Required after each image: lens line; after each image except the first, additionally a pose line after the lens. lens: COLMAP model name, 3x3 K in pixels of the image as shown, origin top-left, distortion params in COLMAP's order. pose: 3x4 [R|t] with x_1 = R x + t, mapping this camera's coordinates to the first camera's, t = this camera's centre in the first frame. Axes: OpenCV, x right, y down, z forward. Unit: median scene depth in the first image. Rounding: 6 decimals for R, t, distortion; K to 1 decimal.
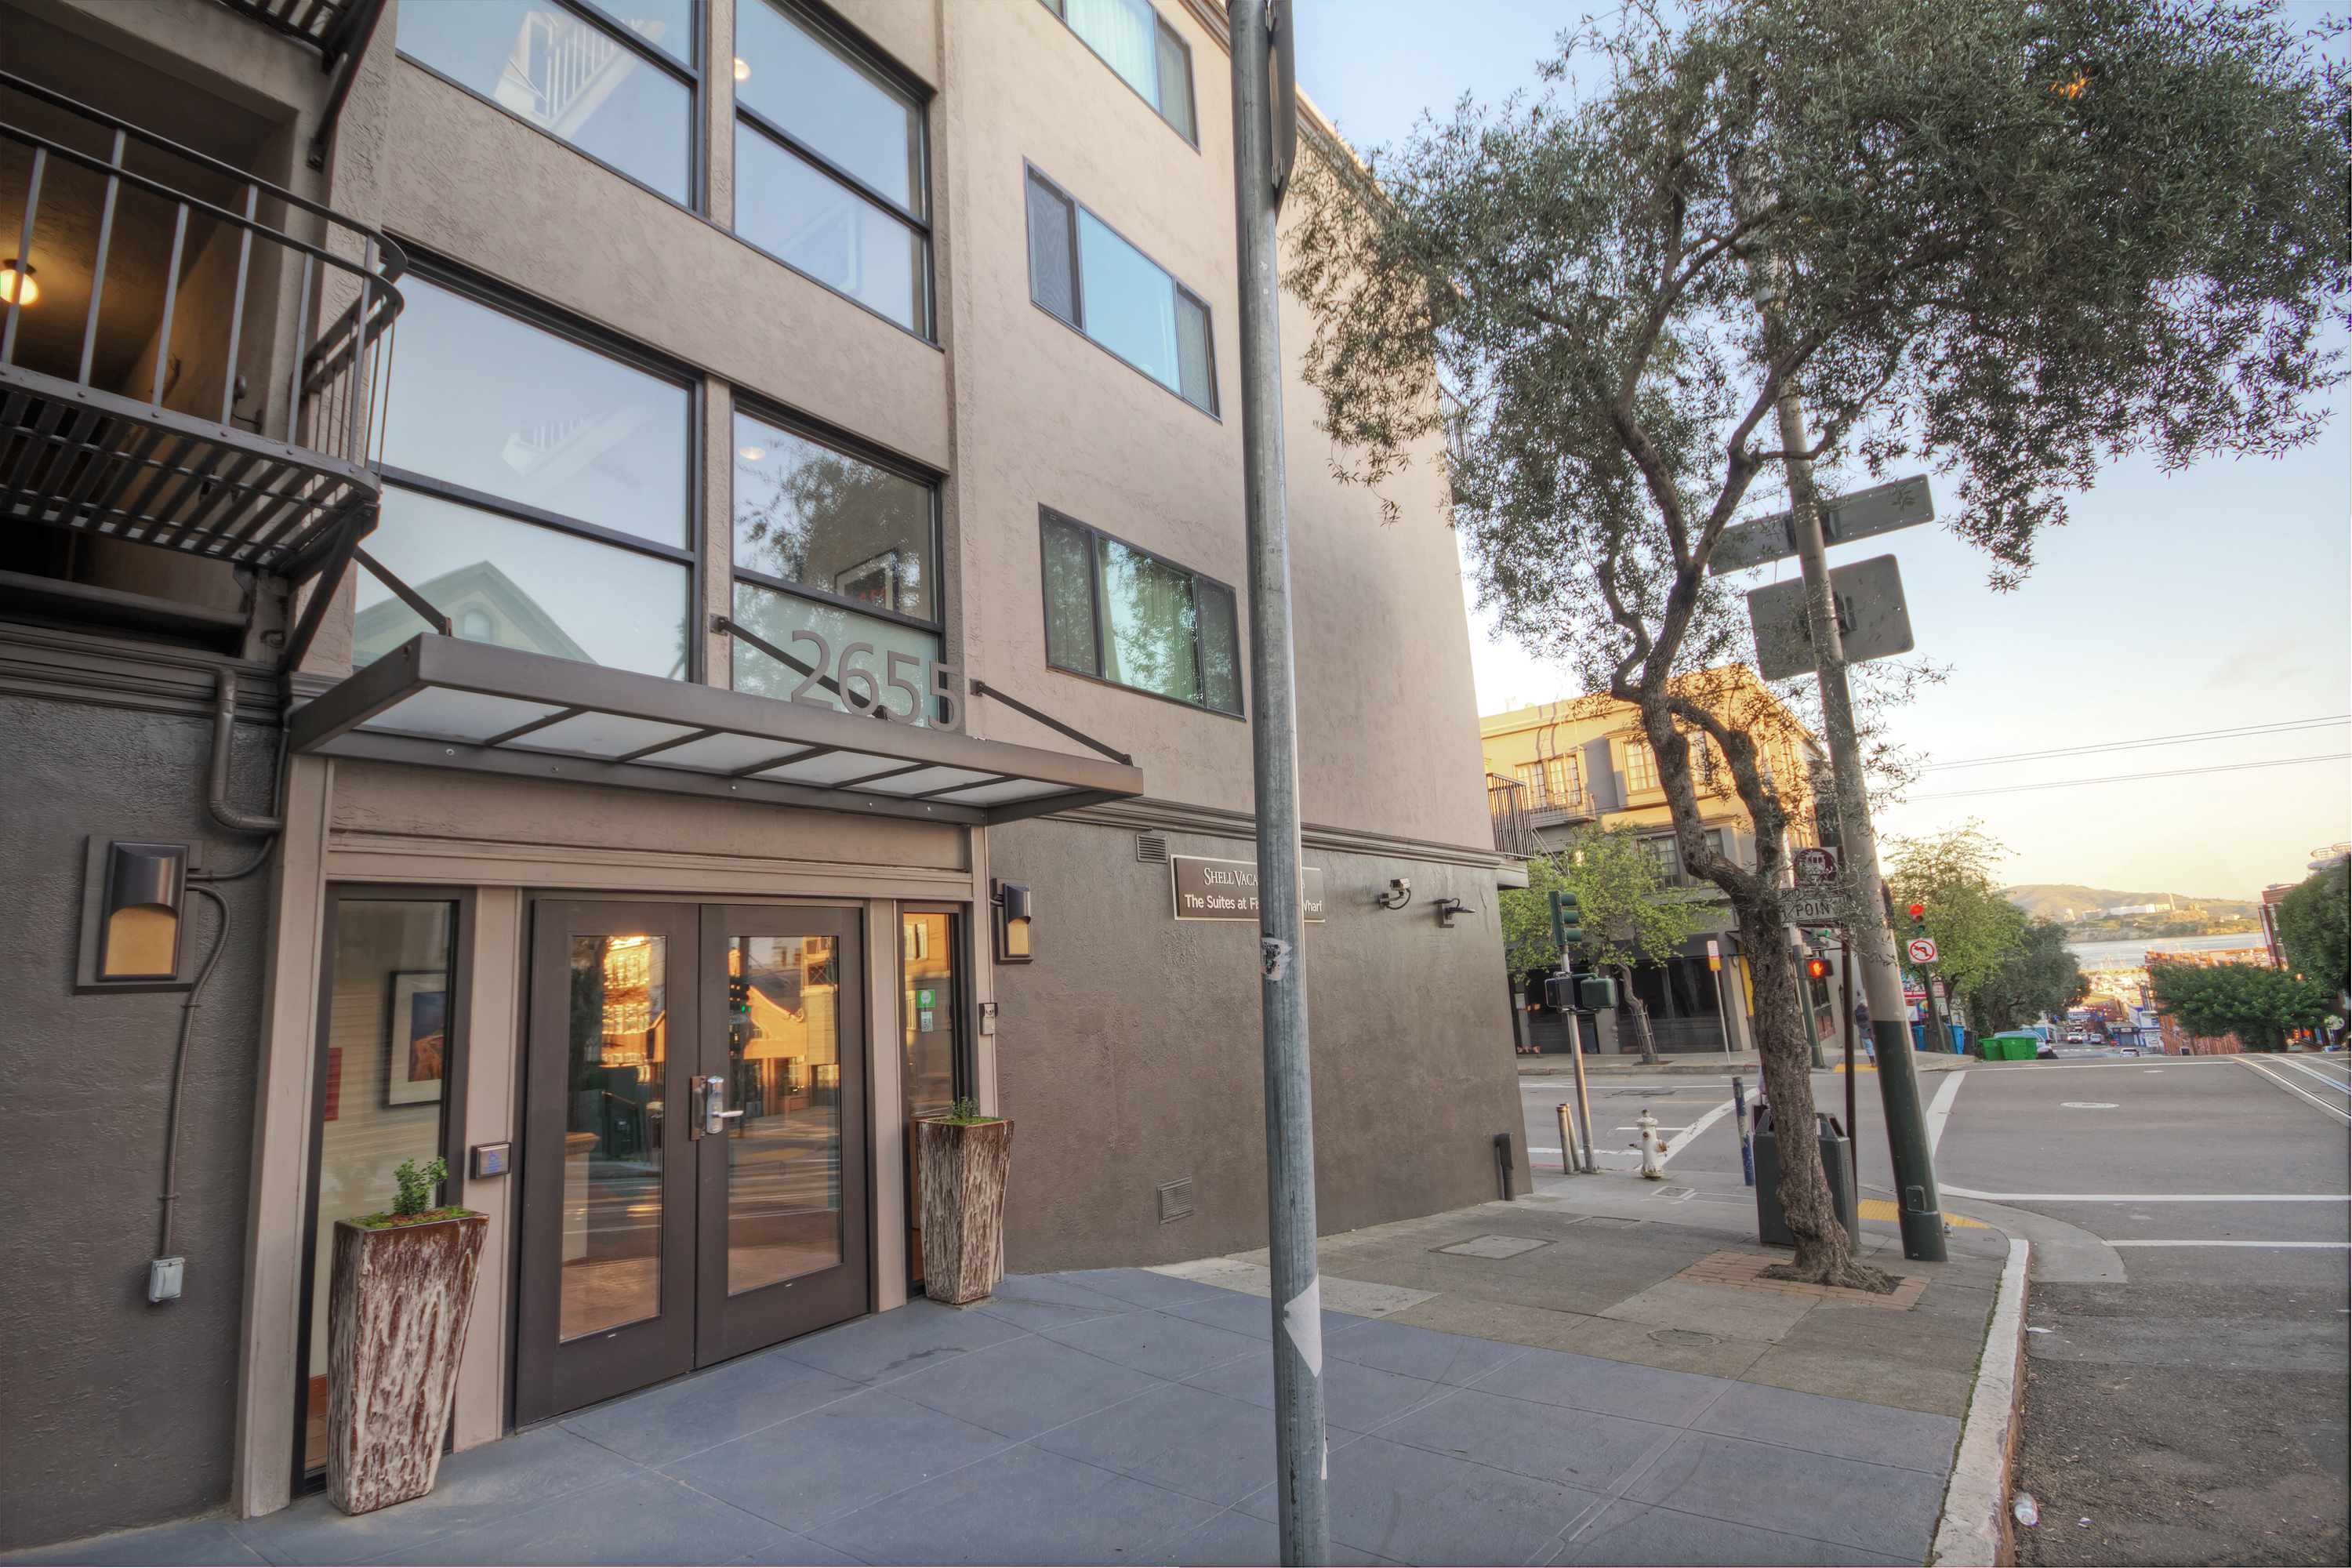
lens RADIAL K [[1083.0, 0, 1189.9], [0, 1083.0, 792.1], [0, 0, 1]] dist [-0.001479, -0.001103]
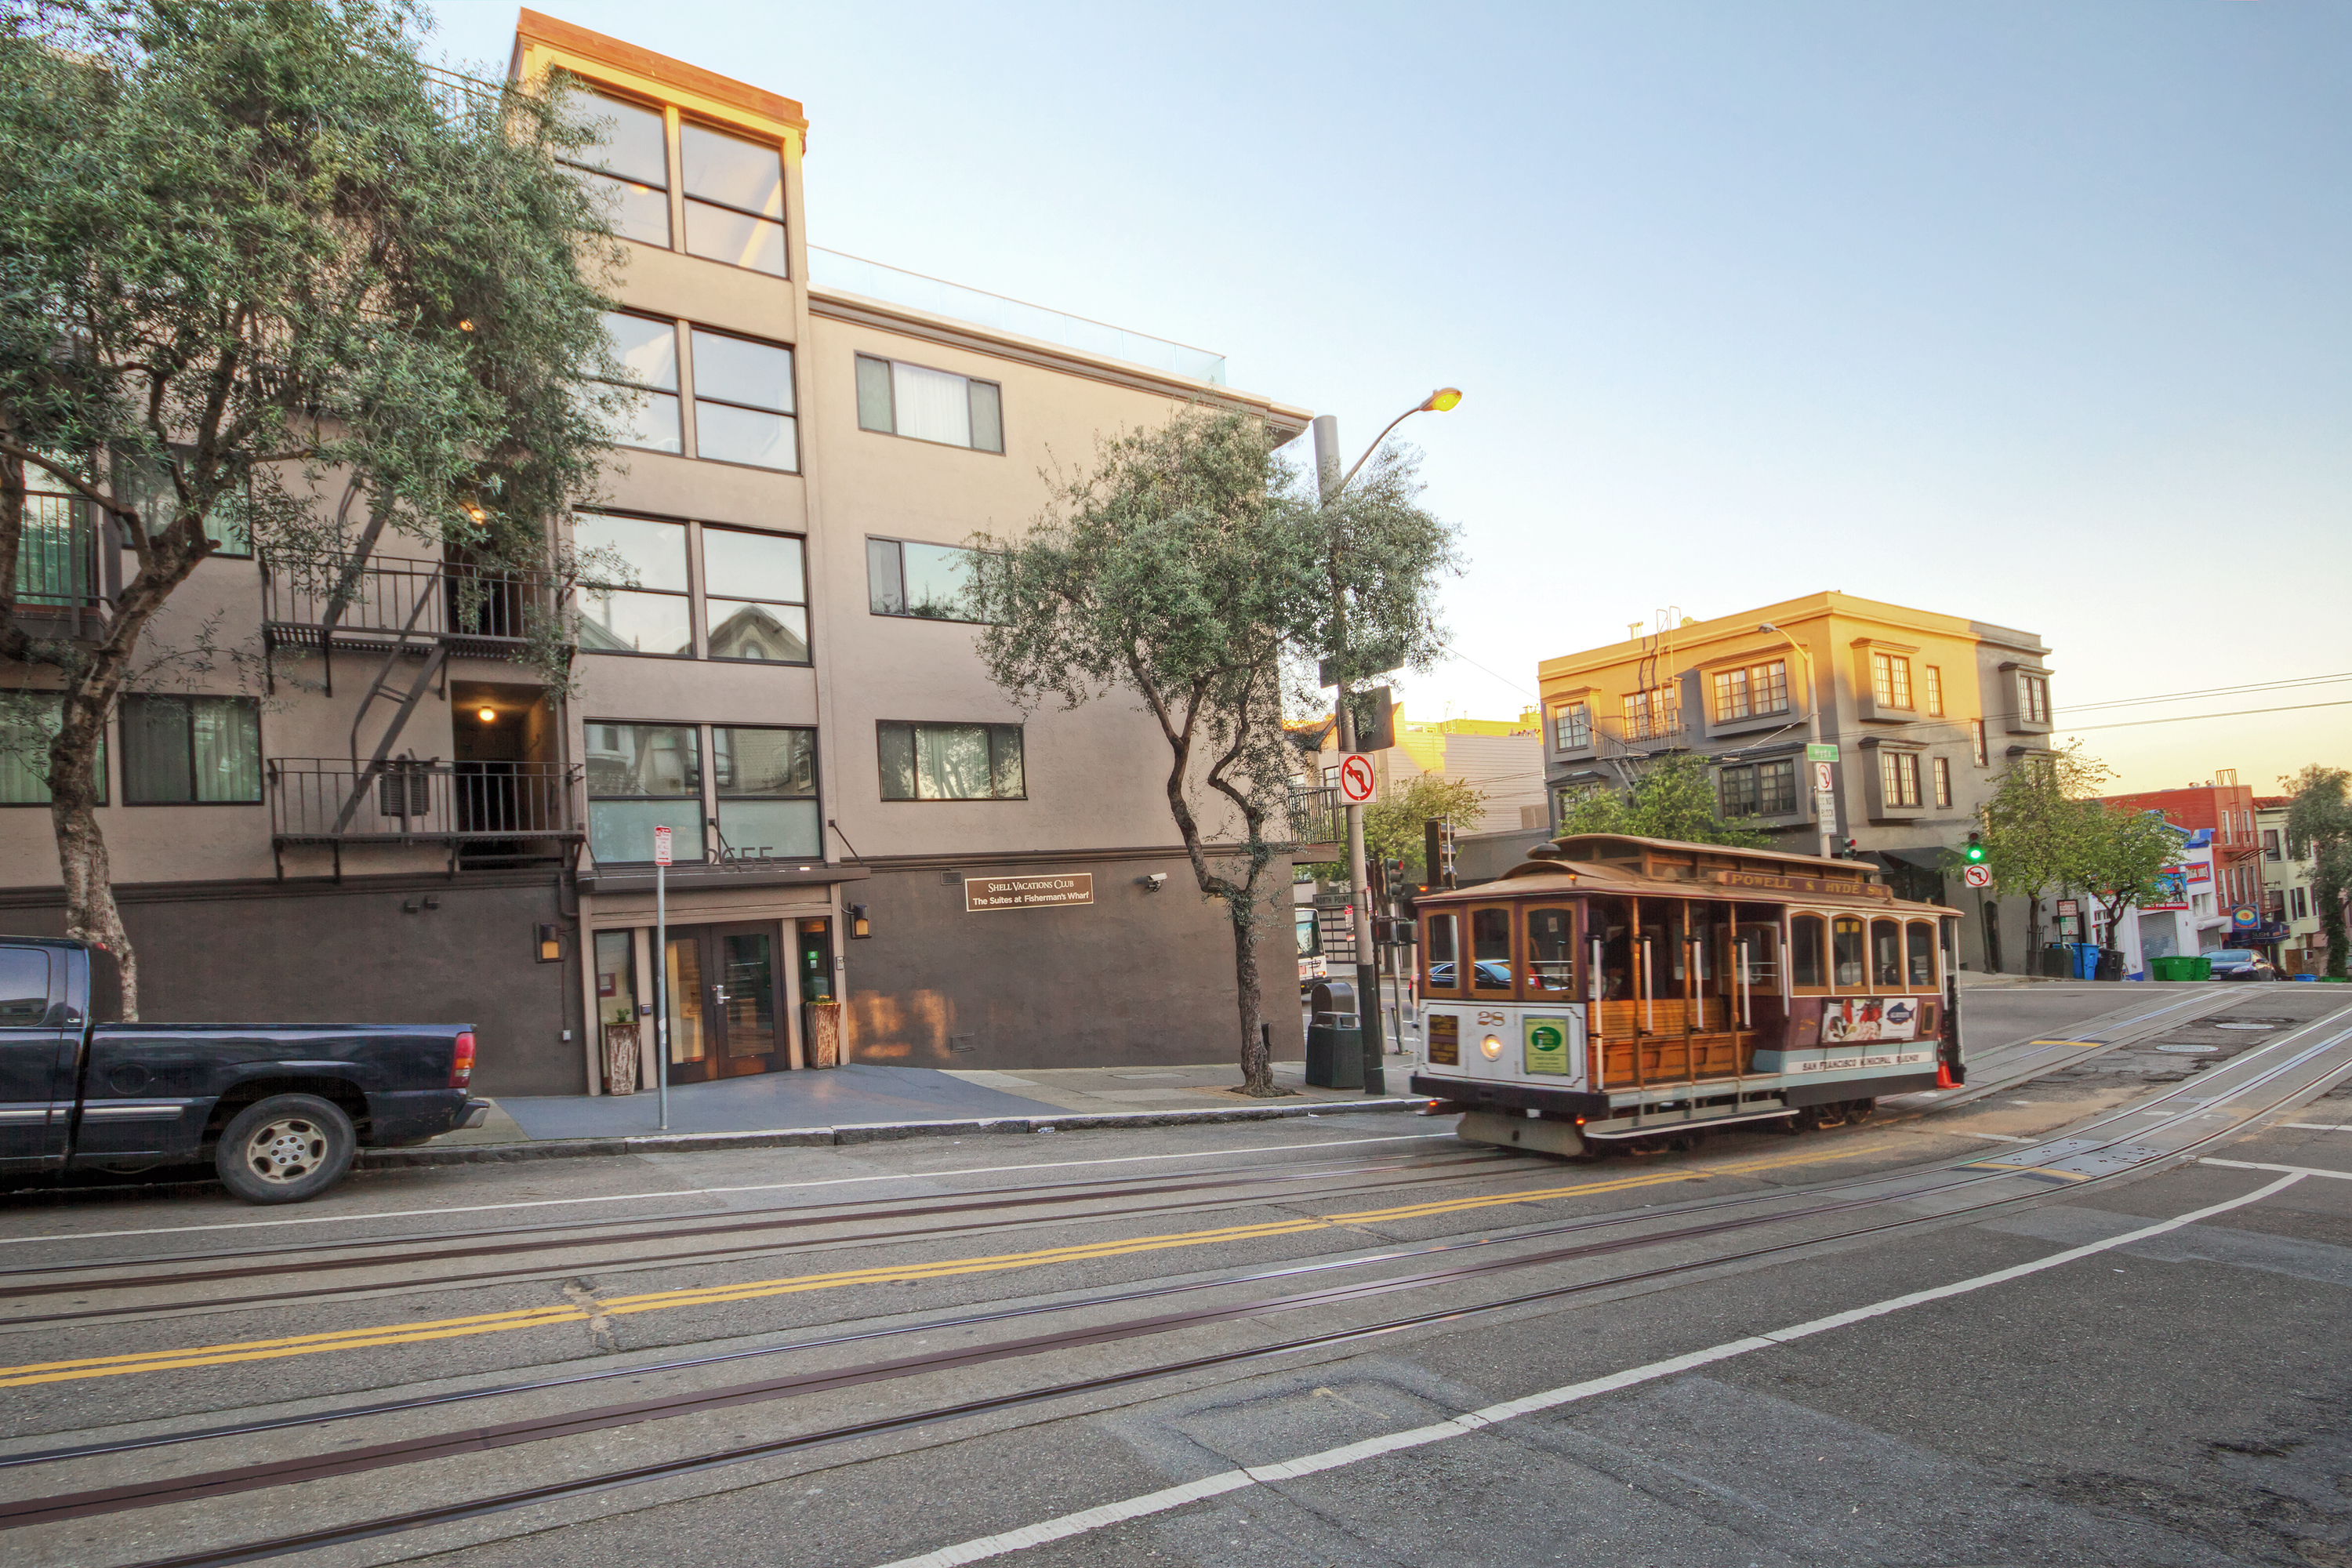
lens RADIAL K [[1157.1, 0, 1168.7], [0, 1157.1, 859.8], [0, 0, 1]] dist [-0.000484, -0.002826]
pose [[0.945584, -0.007154, -0.325299, 1.275981], [0.061354, 0.985744, 0.156668, -0.358506], [0.319541, -0.168101, 0.932543, -1.081262]]
